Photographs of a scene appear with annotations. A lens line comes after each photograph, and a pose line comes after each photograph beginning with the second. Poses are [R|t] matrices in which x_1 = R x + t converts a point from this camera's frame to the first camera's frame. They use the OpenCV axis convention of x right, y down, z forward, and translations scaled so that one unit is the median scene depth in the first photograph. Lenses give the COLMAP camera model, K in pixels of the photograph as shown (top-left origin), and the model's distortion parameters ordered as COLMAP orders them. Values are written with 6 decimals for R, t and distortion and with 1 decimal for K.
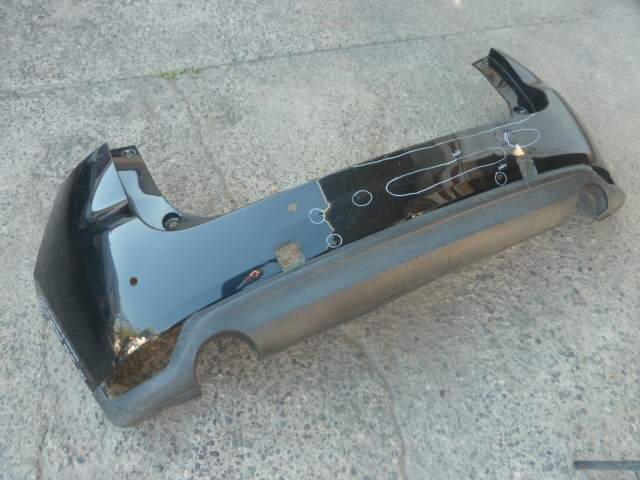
lens RADIAL K [[464.5, 0, 320.7], [0, 464.5, 241.9], [0, 0, 1]] dist [-0.031076, -0.002709]
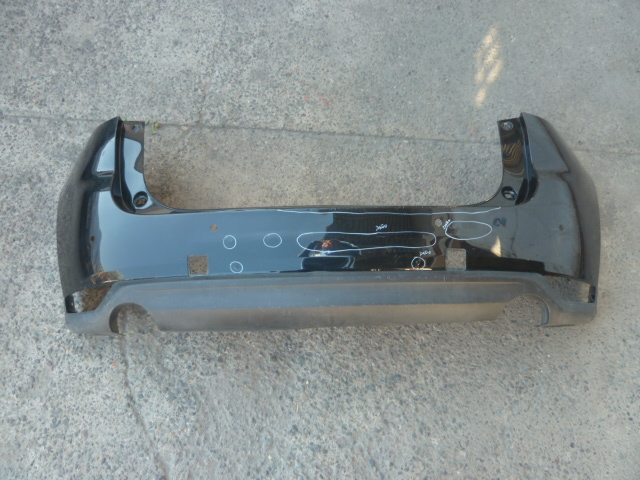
lens RADIAL K [[464.5, 0, 320.7], [0, 464.5, 241.6], [0, 0, 1]] dist [-0.031076, -0.002709]
pose [[0.923705, 0.314277, -0.219087, 0.383763], [-0.277500, 0.943146, 0.182947, -0.447968], [0.264127, -0.108193, 0.958400, 0.111757]]
